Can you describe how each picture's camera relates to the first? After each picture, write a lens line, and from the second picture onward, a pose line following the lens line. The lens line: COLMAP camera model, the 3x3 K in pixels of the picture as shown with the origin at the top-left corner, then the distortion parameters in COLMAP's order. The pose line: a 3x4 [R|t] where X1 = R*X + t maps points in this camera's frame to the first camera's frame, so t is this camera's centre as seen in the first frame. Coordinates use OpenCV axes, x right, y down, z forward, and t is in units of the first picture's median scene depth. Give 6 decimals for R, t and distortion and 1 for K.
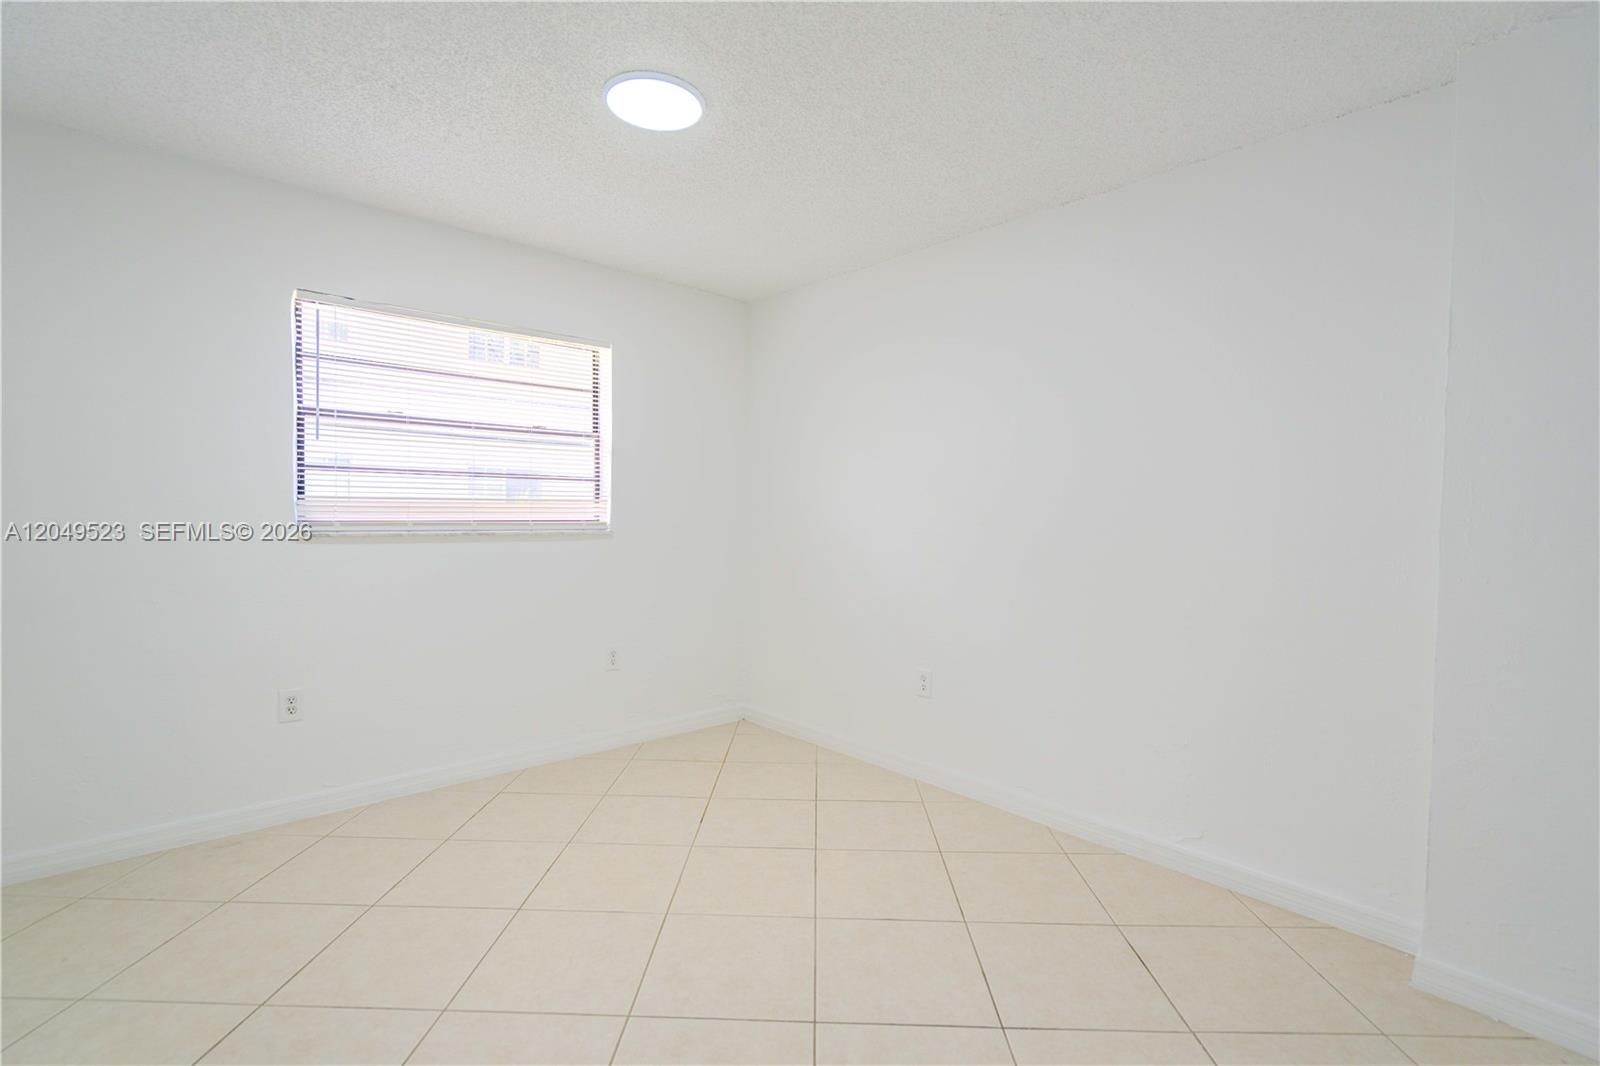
lens RADIAL K [[734.8, 0, 800.4], [0, 734.8, 538.2], [0, 0, 1]] dist [0.001252, 0.000420]
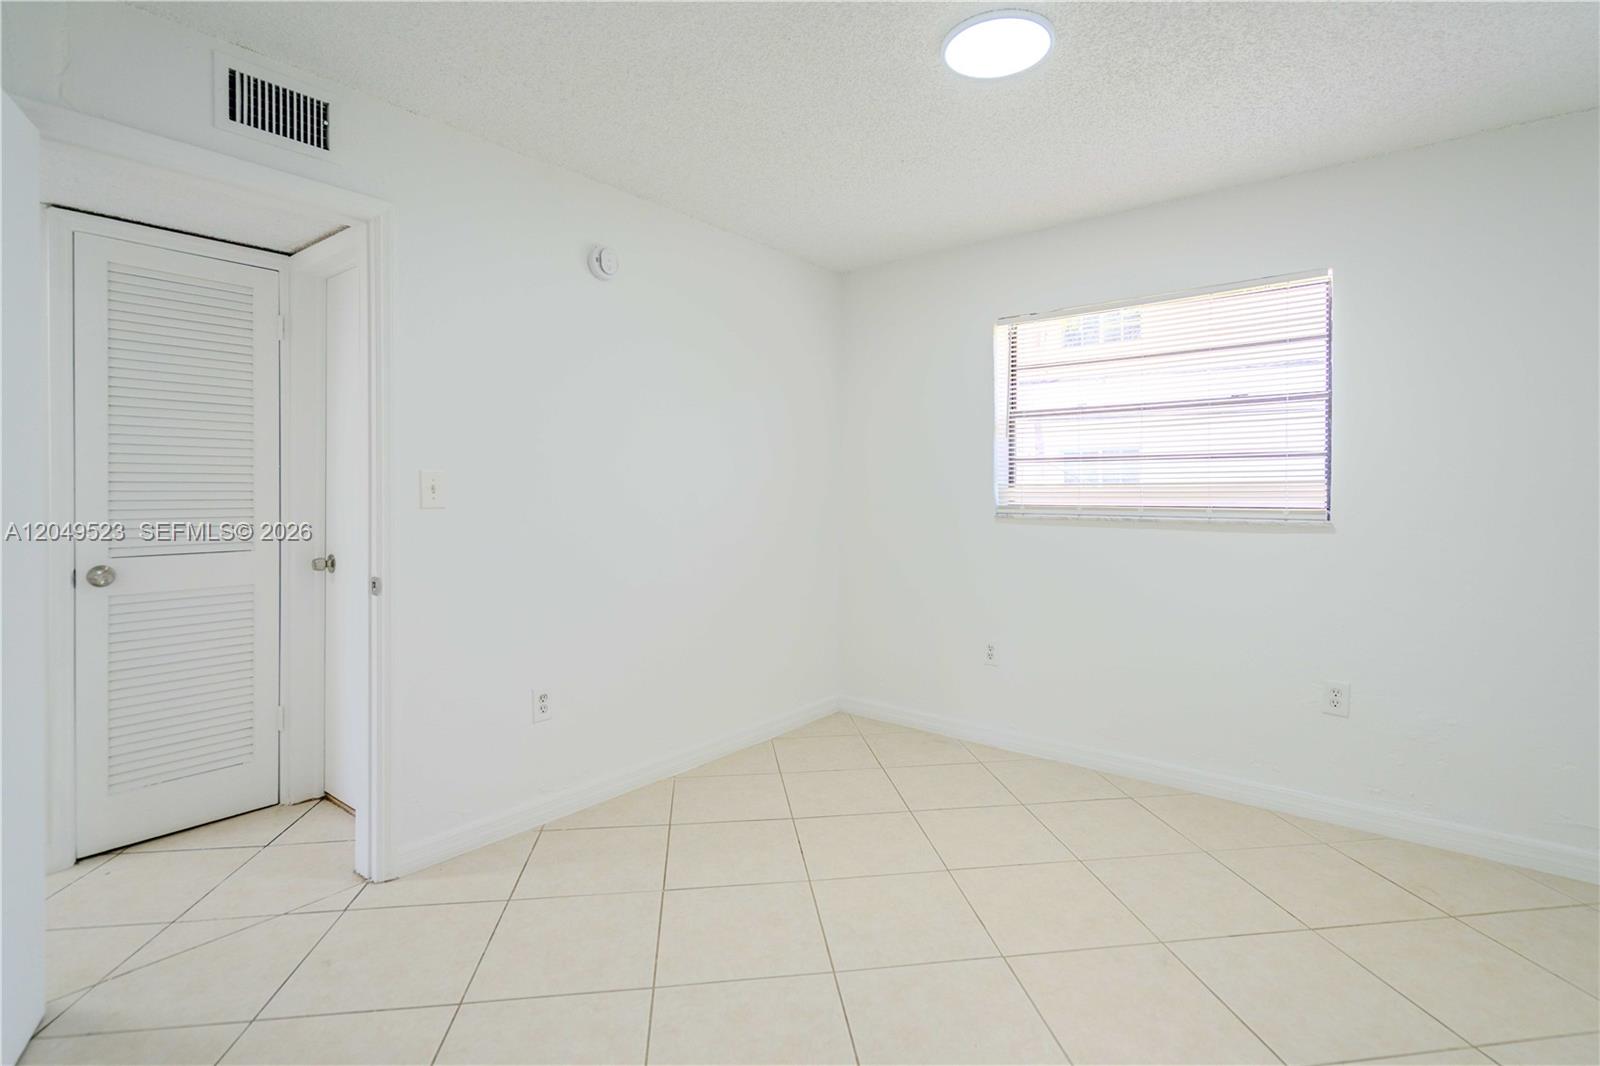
lens RADIAL K [[744.2, 0, 802.1], [0, 744.2, 500.4], [0, 0, 1]] dist [-0.001218, -0.000062]
pose [[0.164427, 0.000841, -0.986389, 0.456026], [-0.033389, 0.999431, -0.004713, -0.012556], [0.985824, 0.033710, 0.164361, 0.424758]]
